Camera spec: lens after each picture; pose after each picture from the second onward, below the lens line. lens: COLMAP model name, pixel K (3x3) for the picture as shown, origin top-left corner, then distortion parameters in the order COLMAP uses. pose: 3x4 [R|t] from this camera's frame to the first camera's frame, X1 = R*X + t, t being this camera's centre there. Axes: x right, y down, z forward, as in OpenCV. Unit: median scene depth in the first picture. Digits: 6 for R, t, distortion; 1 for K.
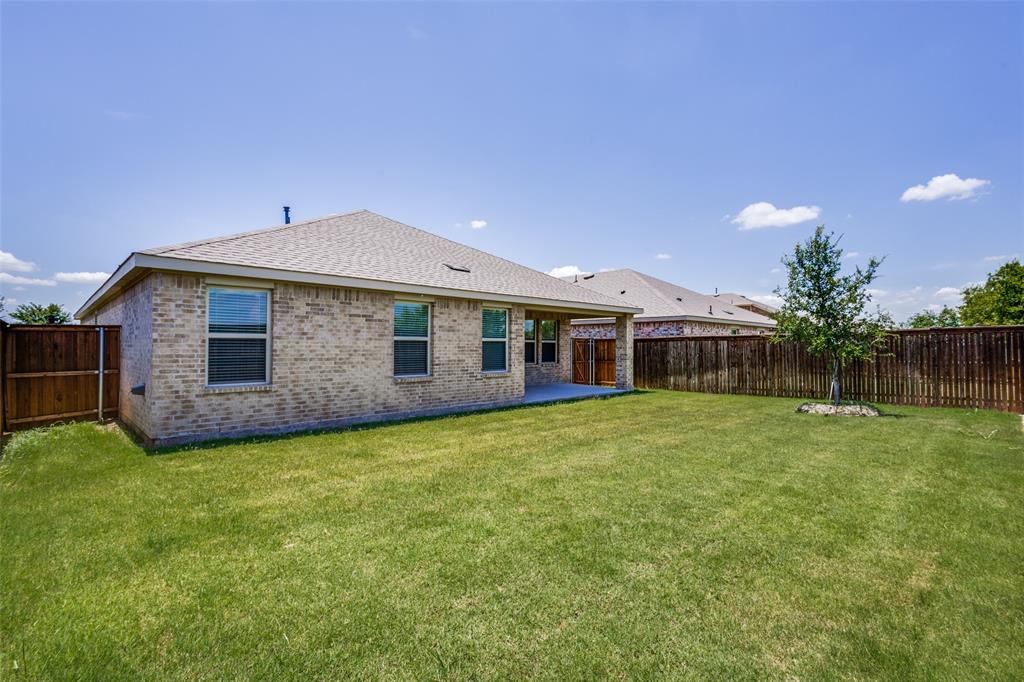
lens RADIAL K [[474.1, 0, 510.7], [0, 474.1, 337.1], [0, 0, 1]] dist [0.005372, 0.000342]
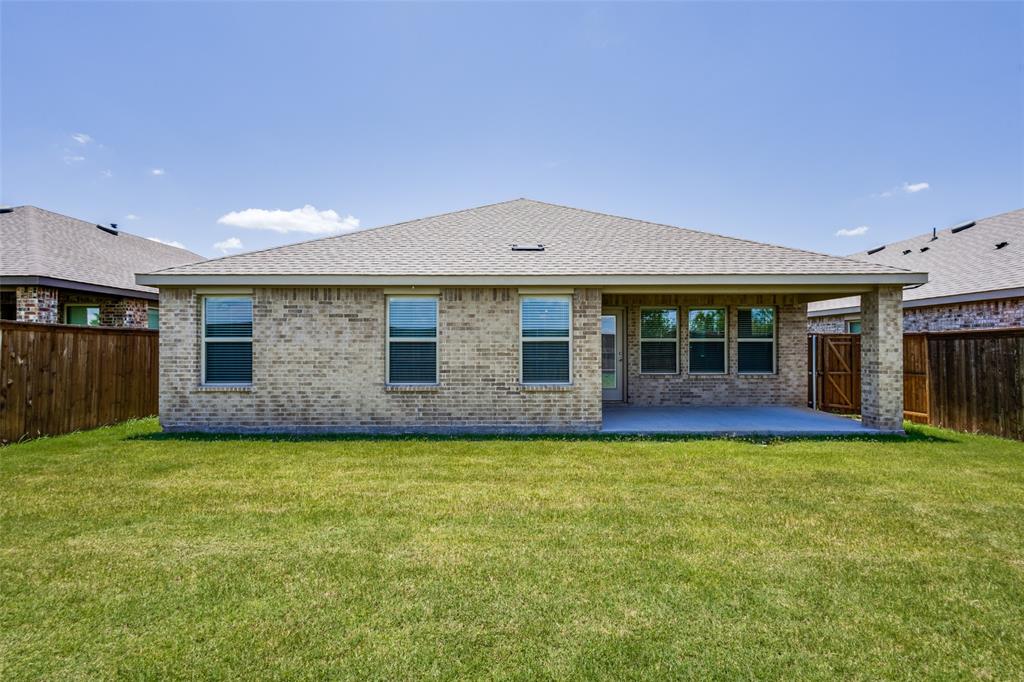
lens RADIAL K [[474.1, 0, 510.7], [0, 474.1, 337.1], [0, 0, 1]] dist [0.005372, 0.000342]
pose [[0.714649, -0.018512, -0.699238, 0.564125], [0.016433, 0.999818, -0.009674, 0.010942], [0.699290, -0.004577, 0.714823, 0.582136]]
